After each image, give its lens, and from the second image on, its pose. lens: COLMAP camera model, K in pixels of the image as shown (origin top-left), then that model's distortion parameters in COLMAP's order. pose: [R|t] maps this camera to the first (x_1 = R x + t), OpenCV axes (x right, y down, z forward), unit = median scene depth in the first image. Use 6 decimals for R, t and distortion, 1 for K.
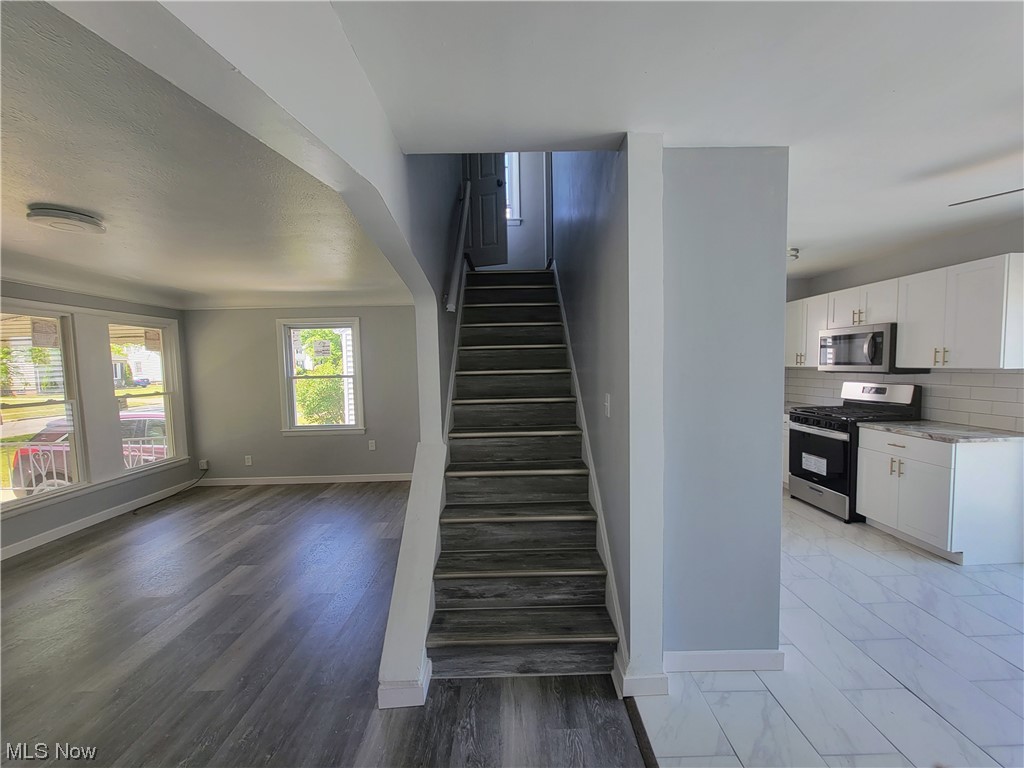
lens RADIAL K [[415.5, 0, 516.5], [0, 415.5, 391.9], [0, 0, 1]] dist [-0.000237, -0.000555]
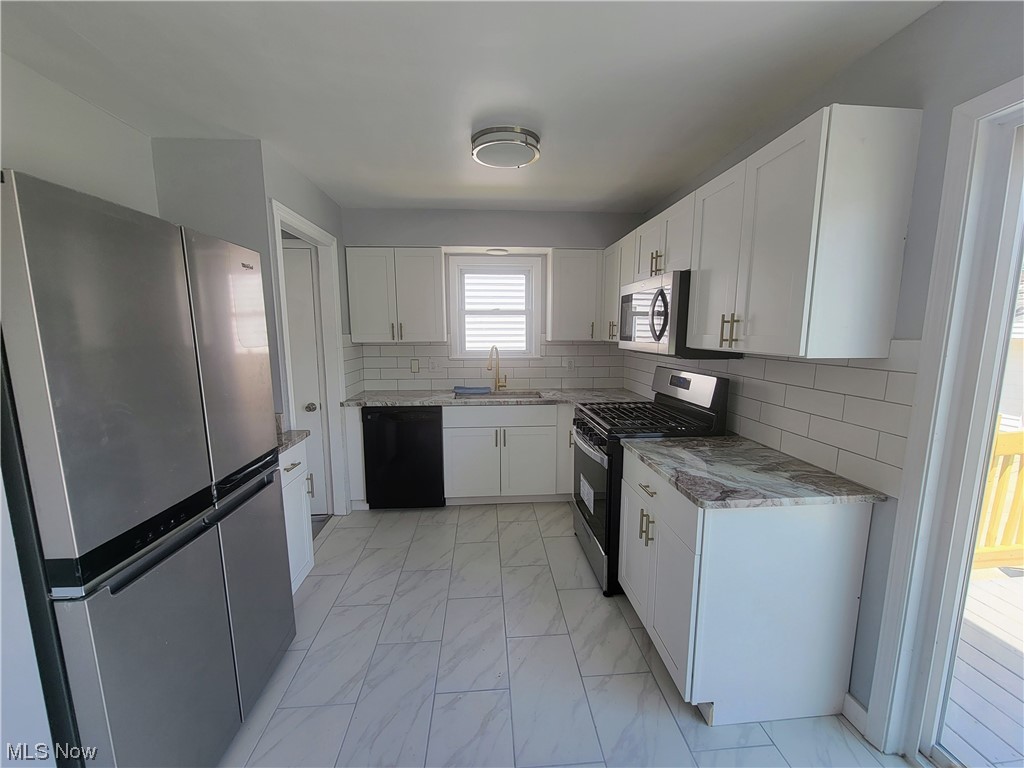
lens RADIAL K [[416.8, 0, 514.0], [0, 416.8, 392.3], [0, 0, 1]] dist [-0.003022, -0.000331]
pose [[0.998032, 0.012459, 0.061458, 0.516529], [-0.017296, 0.996740, 0.078802, -0.030801], [-0.060276, -0.079710, 0.994994, 0.341783]]
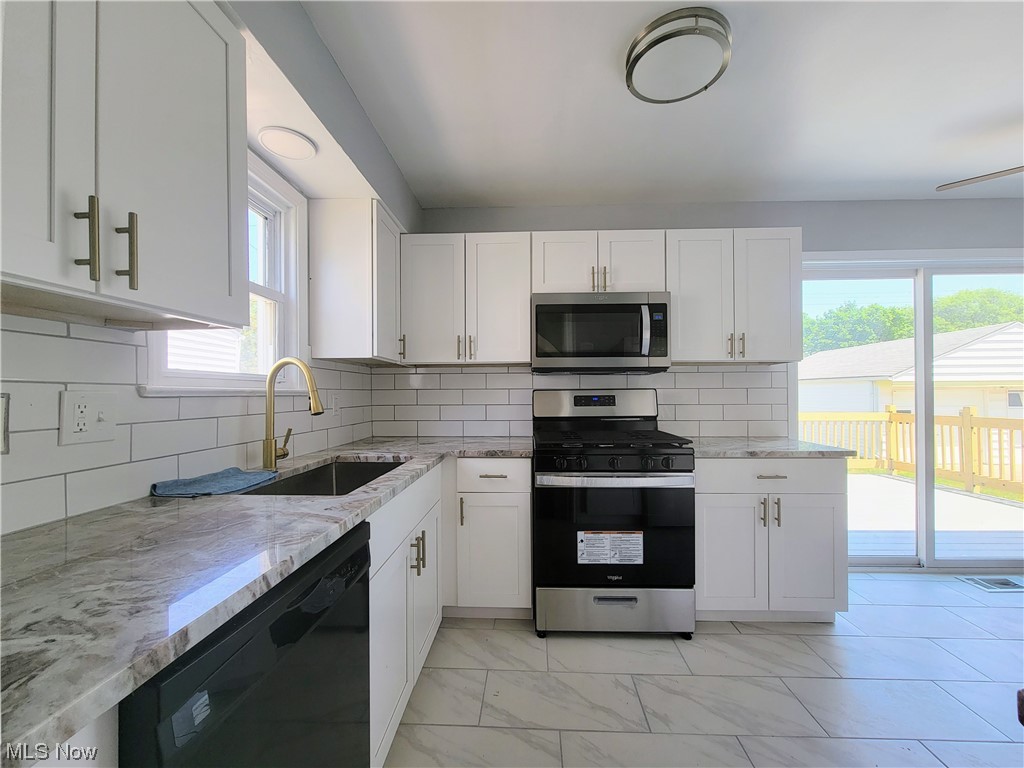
lens RADIAL K [[416.8, 0, 514.0], [0, 416.8, 392.3], [0, 0, 1]] dist [-0.003022, -0.000331]
pose [[0.057204, 0.024756, 0.998056, 0.189785], [0.068629, 0.997230, -0.028669, -0.006179], [-0.996001, 0.070135, 0.055347, 0.987801]]
